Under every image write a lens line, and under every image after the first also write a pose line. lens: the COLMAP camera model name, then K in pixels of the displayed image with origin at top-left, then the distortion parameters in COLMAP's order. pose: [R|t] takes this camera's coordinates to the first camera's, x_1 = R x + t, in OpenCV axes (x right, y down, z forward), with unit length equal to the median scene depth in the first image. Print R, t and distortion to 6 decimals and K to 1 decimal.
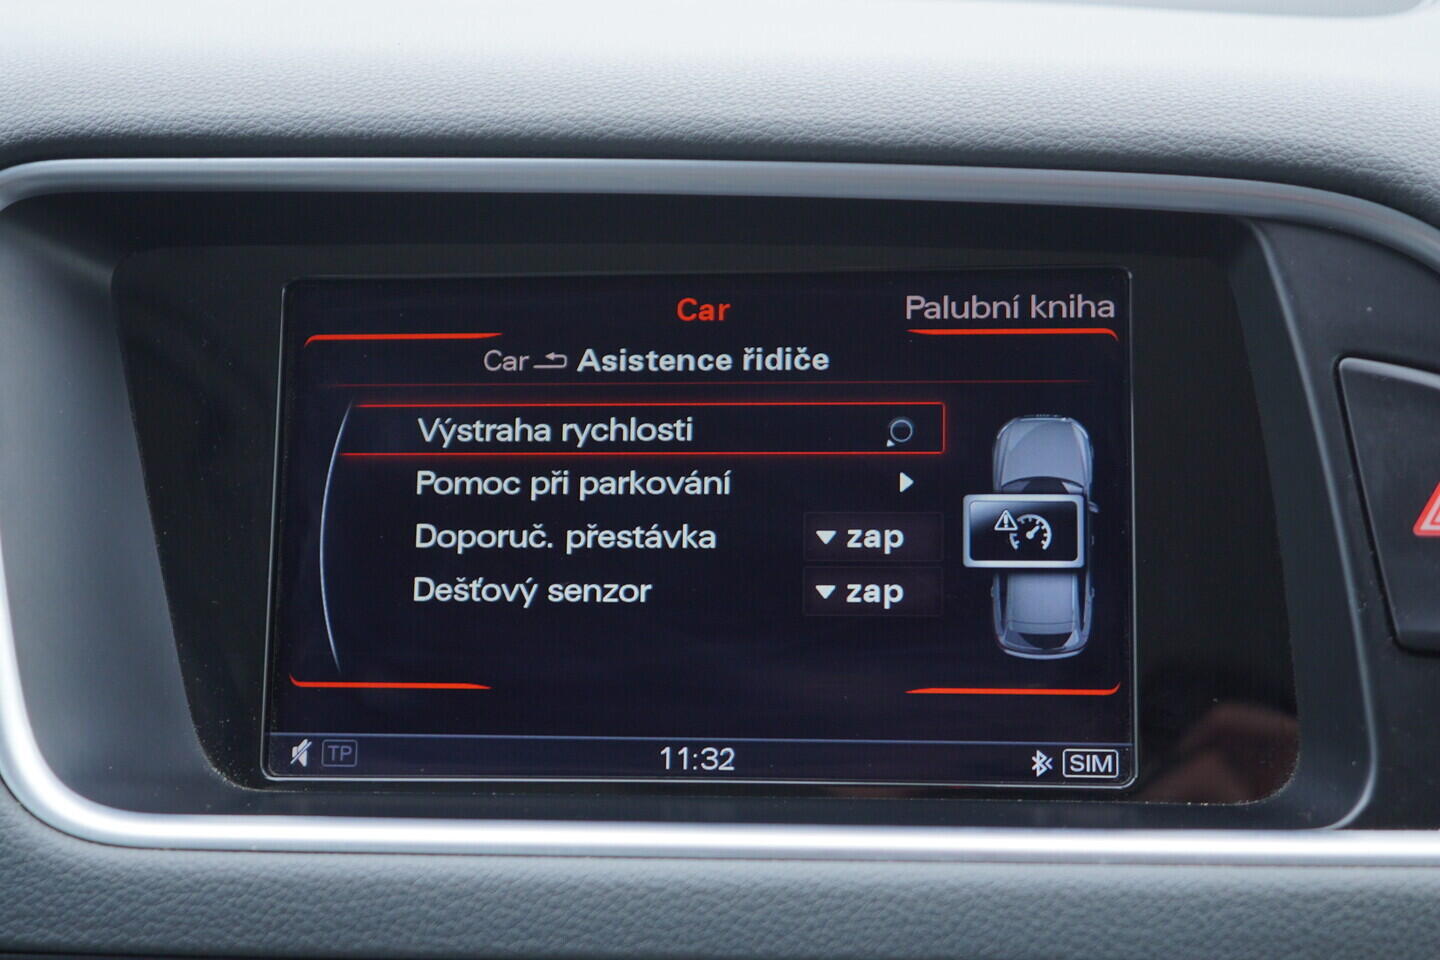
lens RADIAL K [[1467.9, 0, 713.0], [0, 1467.9, 442.7], [0, 0, 1]] dist [0.007477, 0.000000]
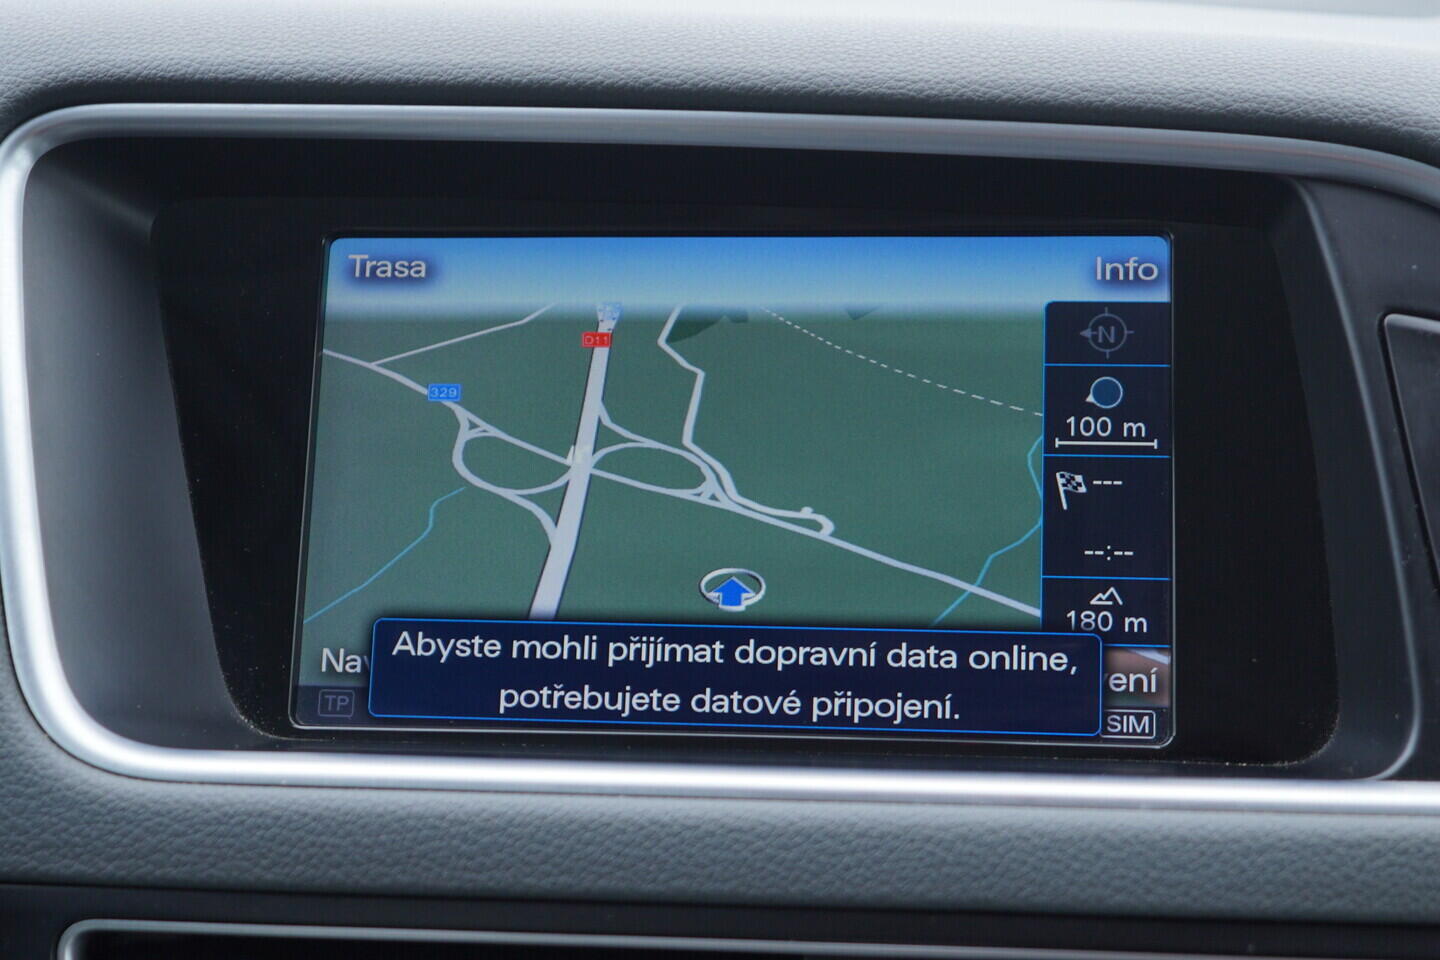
lens RADIAL K [[1467.9, 0, 711.0], [0, 1467.9, 507.3], [0, 0, 1]] dist [0.007477, 0.000000]
pose [[0.999786, 0.020620, 0.001432, -0.028714], [-0.020575, 0.999435, -0.026571, 0.106021], [-0.001979, 0.026536, 0.999646, 0.006111]]
